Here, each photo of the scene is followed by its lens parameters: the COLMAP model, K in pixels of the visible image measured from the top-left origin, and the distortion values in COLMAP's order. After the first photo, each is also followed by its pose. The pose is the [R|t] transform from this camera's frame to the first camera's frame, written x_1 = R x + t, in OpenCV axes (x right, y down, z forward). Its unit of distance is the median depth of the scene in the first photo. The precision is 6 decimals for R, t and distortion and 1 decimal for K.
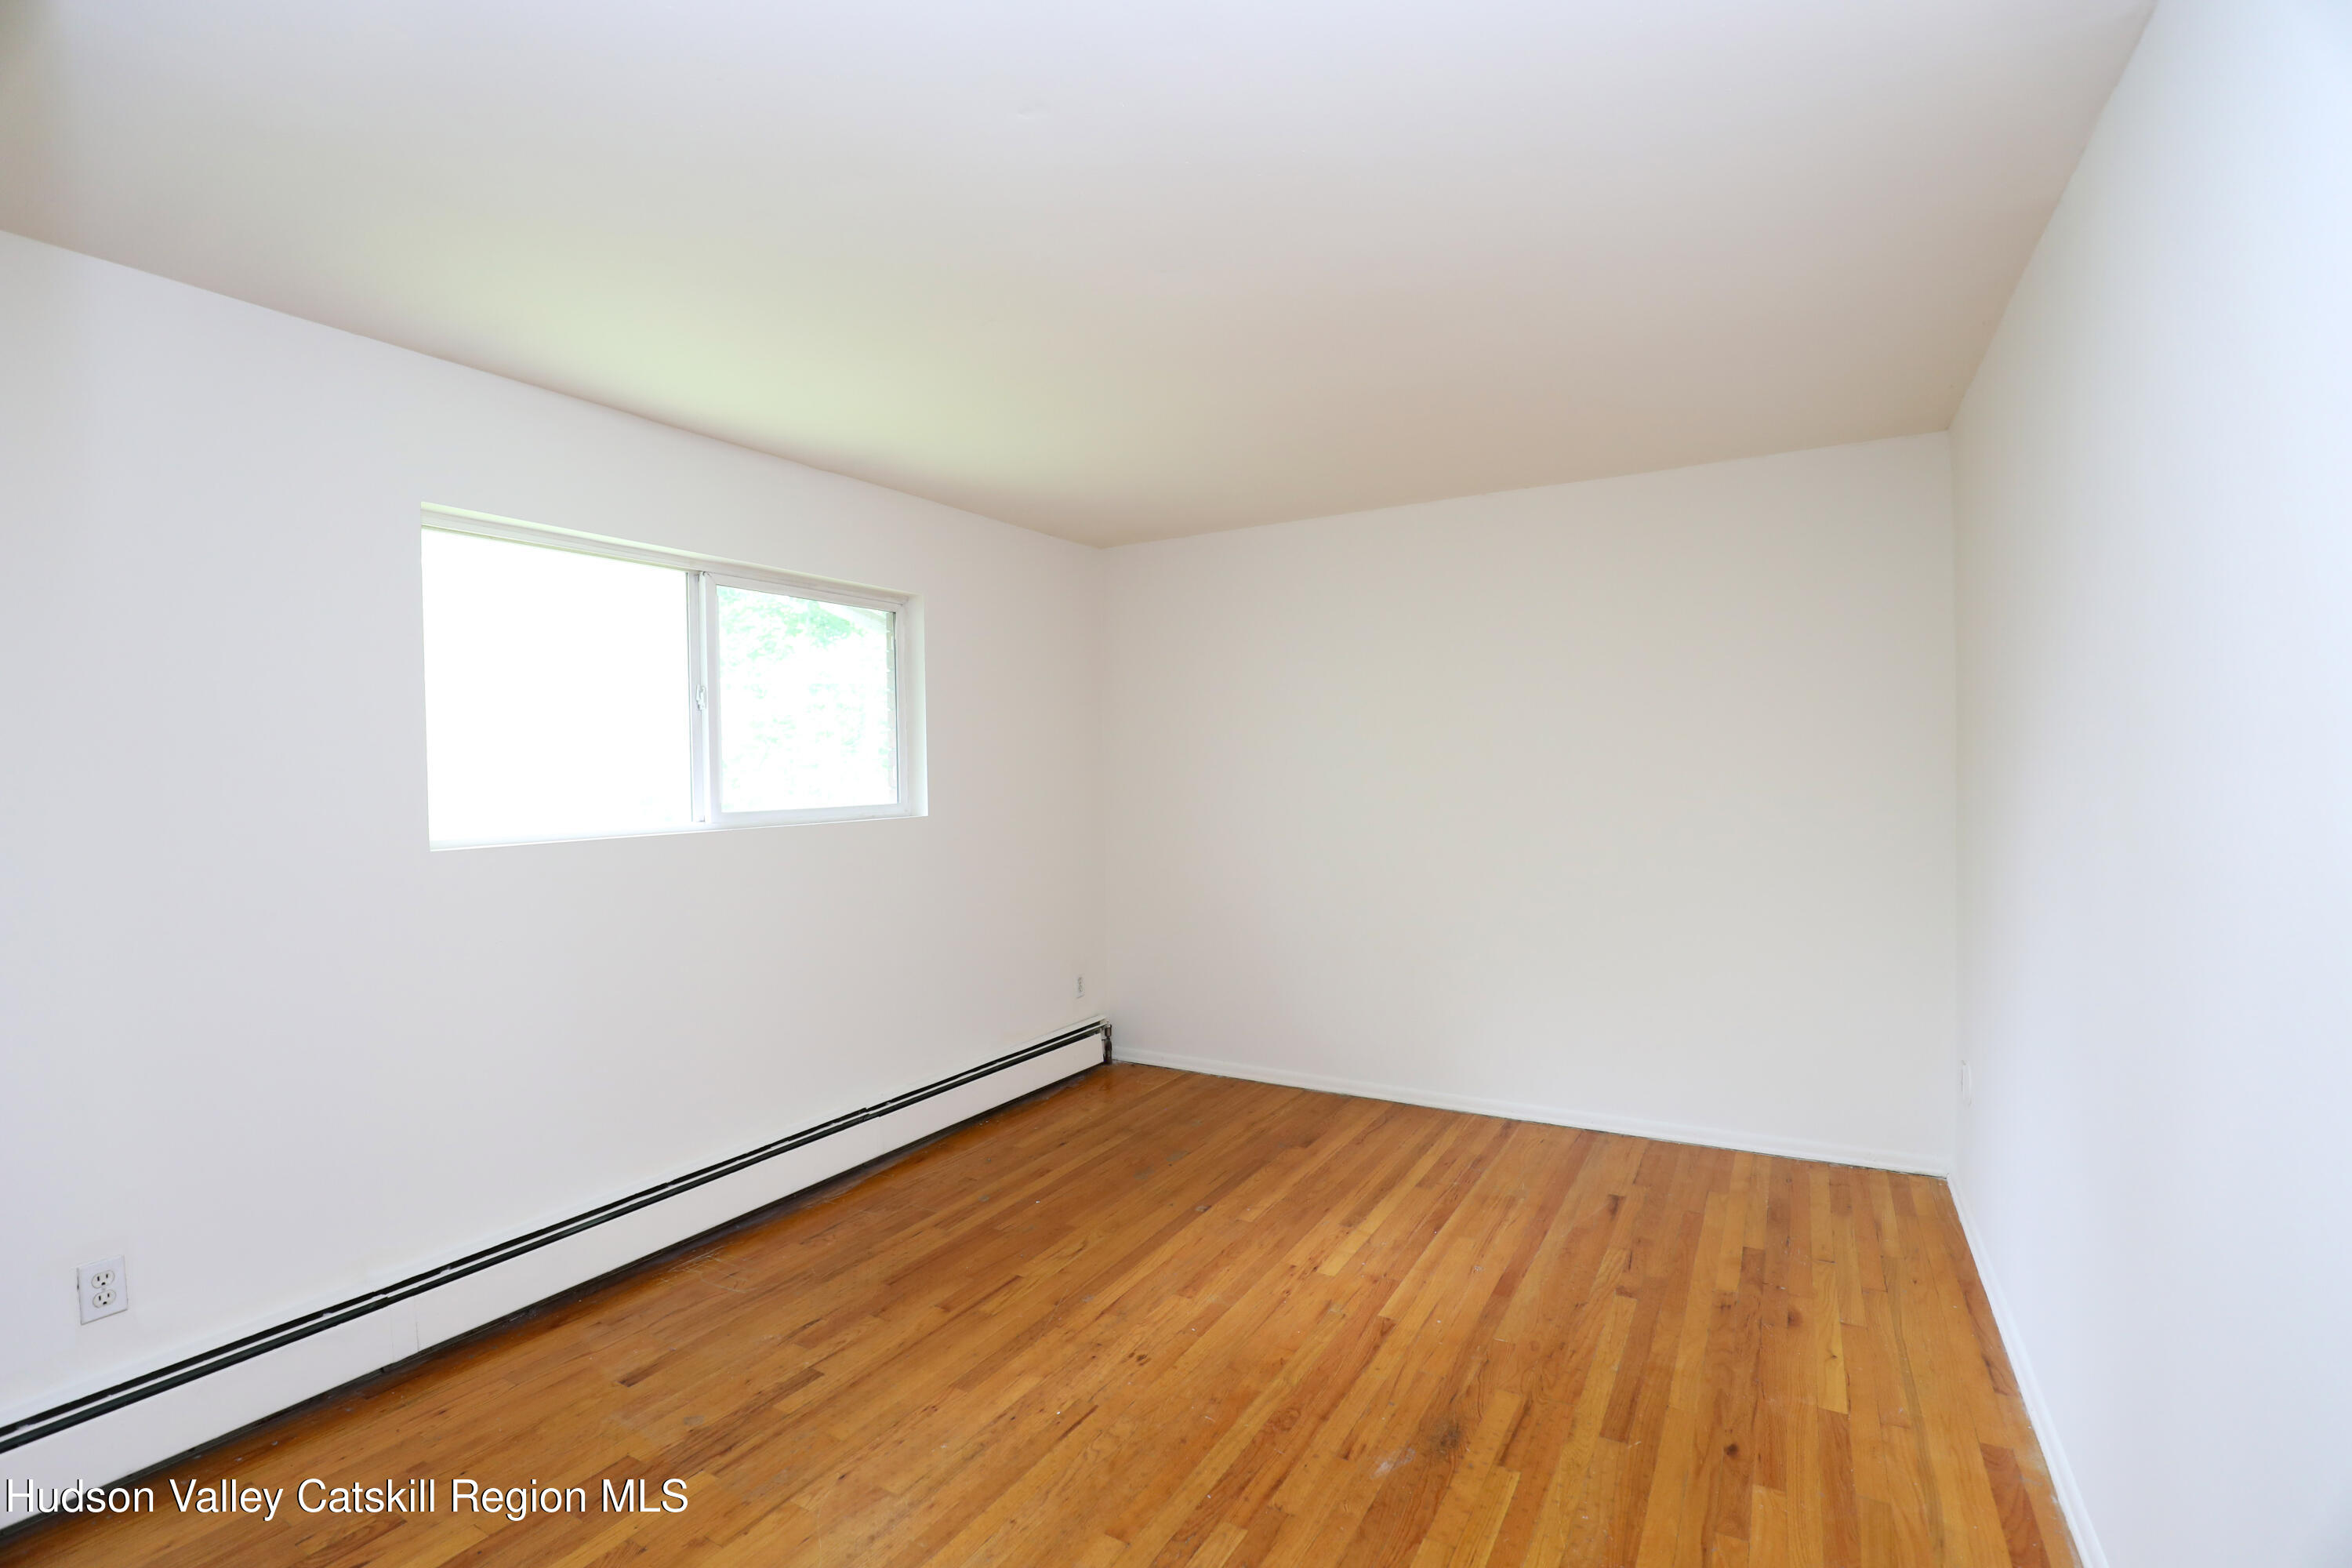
lens RADIAL K [[1076.5, 0, 1161.7], [0, 1076.5, 787.3], [0, 0, 1]] dist [-0.028568, 0.001511]
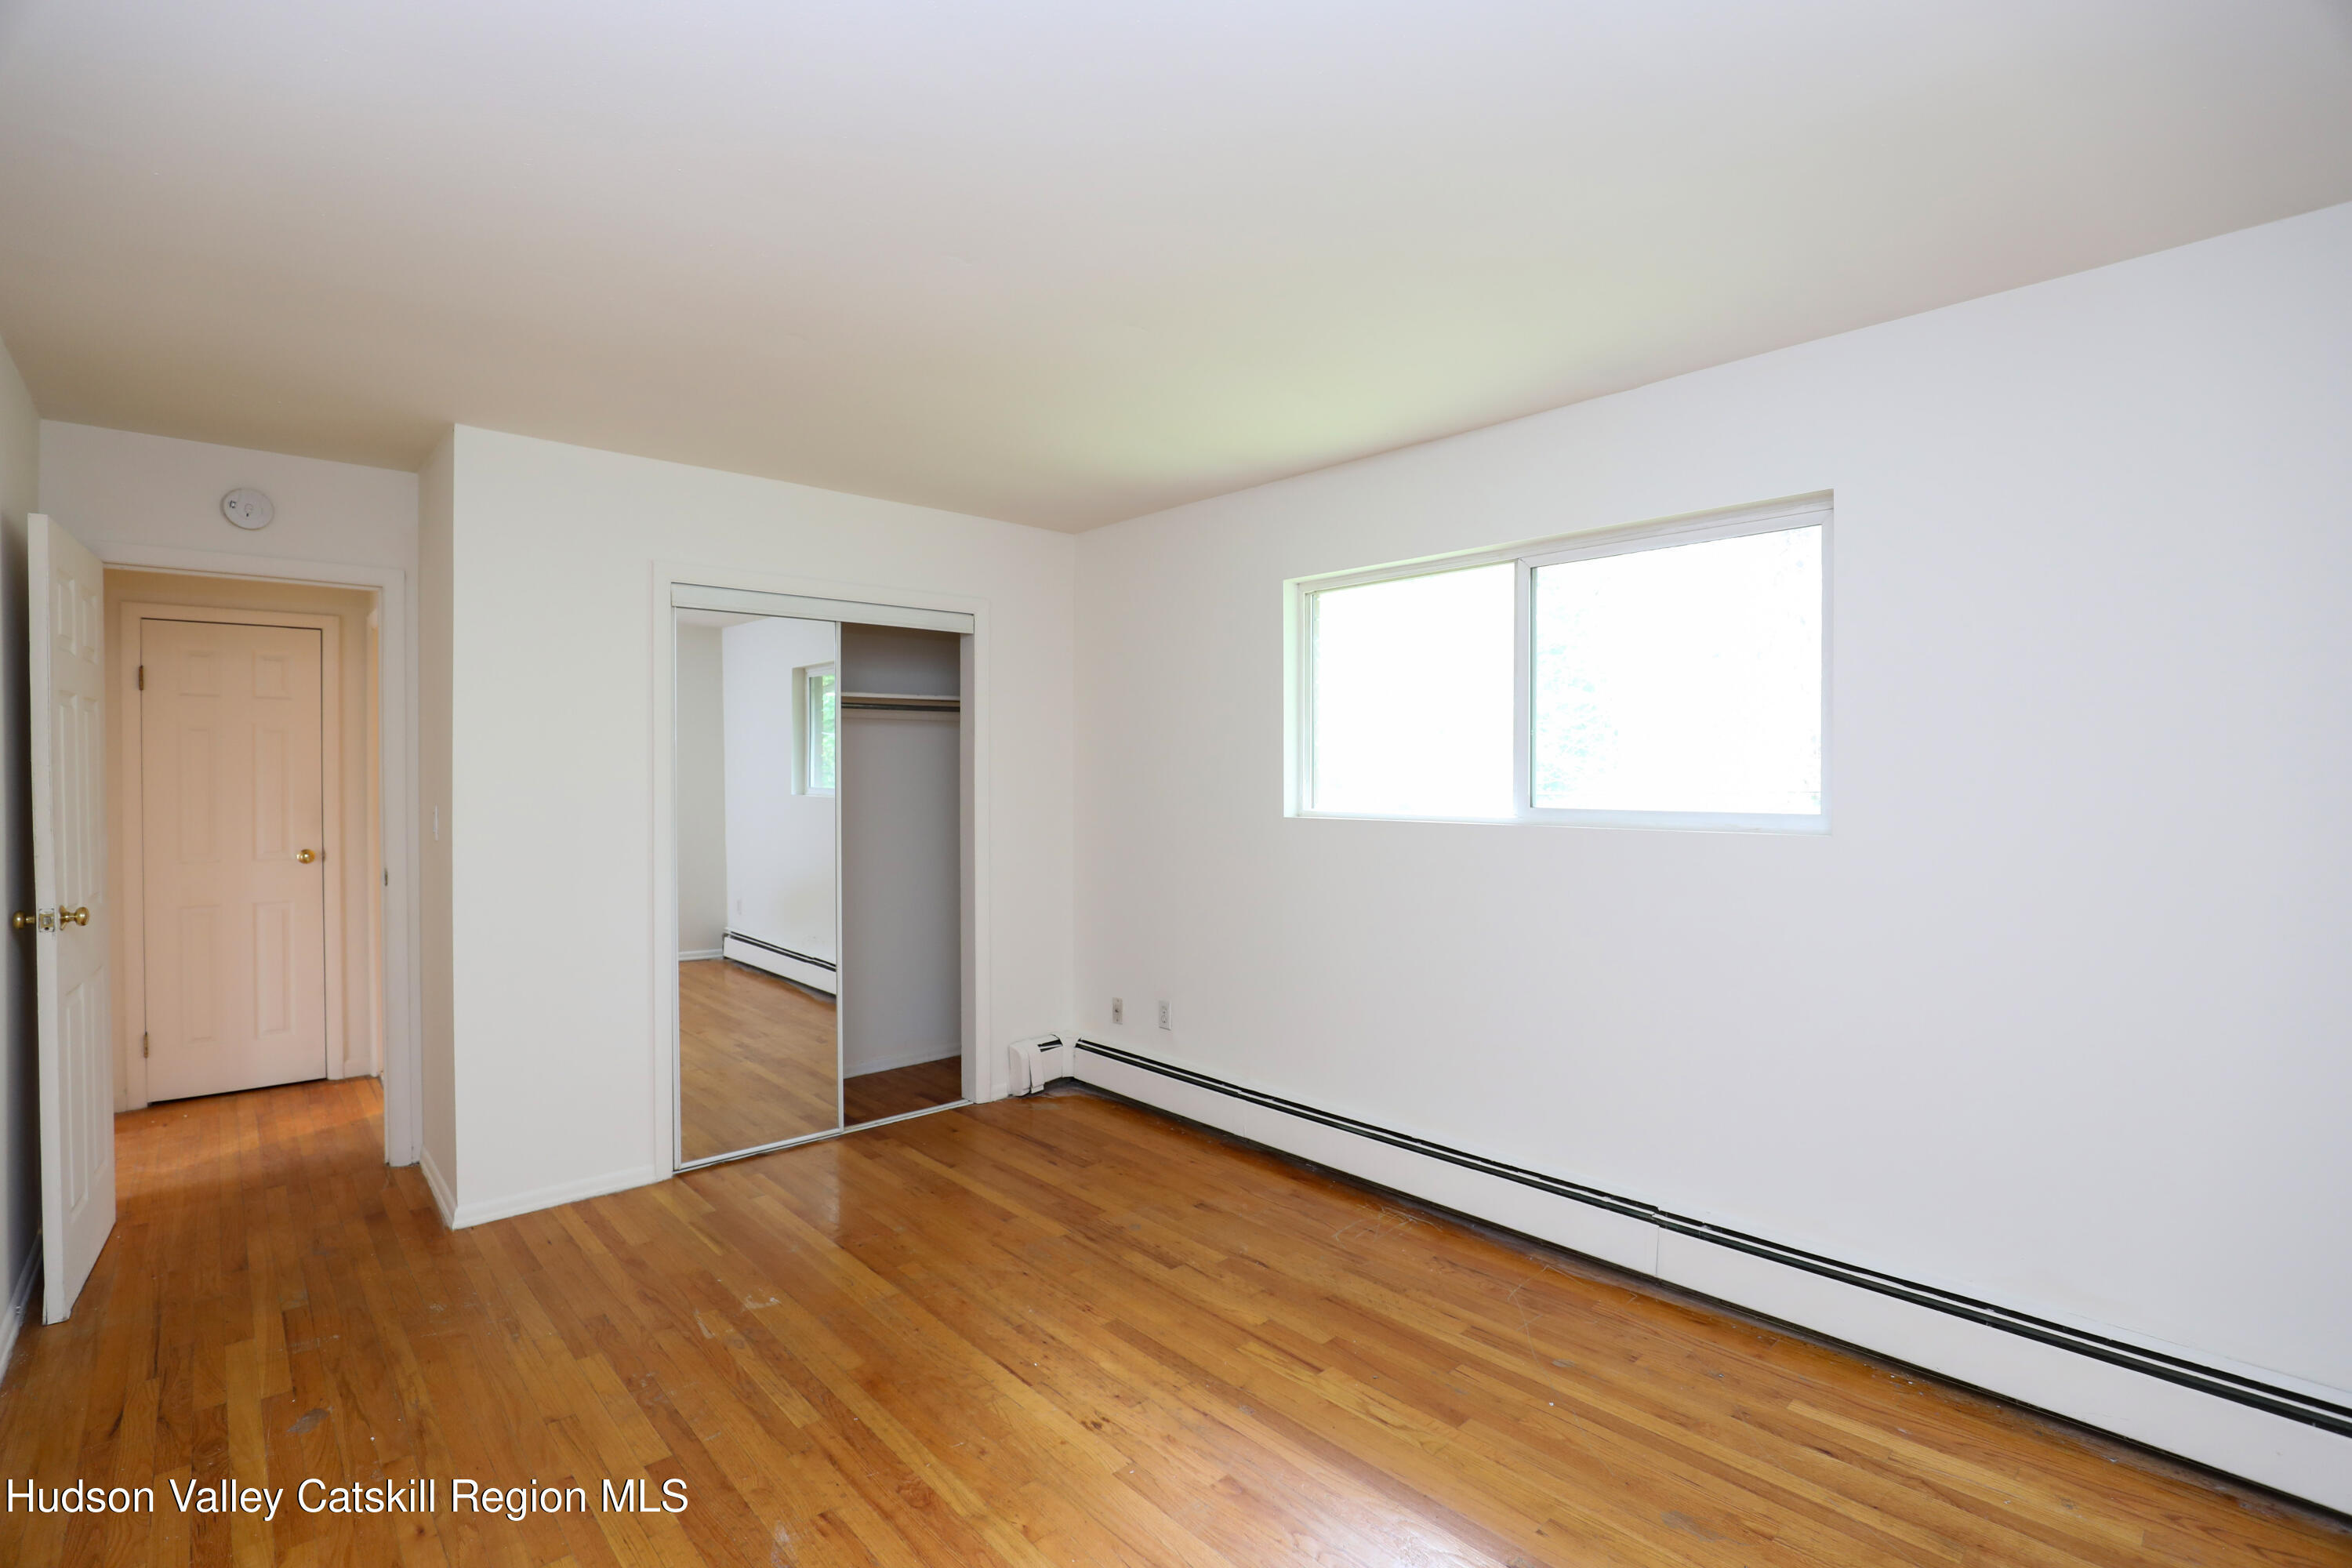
lens RADIAL K [[1076.5, 0, 1161.7], [0, 1076.5, 787.3], [0, 0, 1]] dist [-0.028568, 0.001511]
pose [[-0.298491, 0.029233, -0.953965, 0.628478], [-0.010258, 0.999375, 0.033834, -0.023746], [0.954357, 0.019885, -0.298005, 1.027078]]
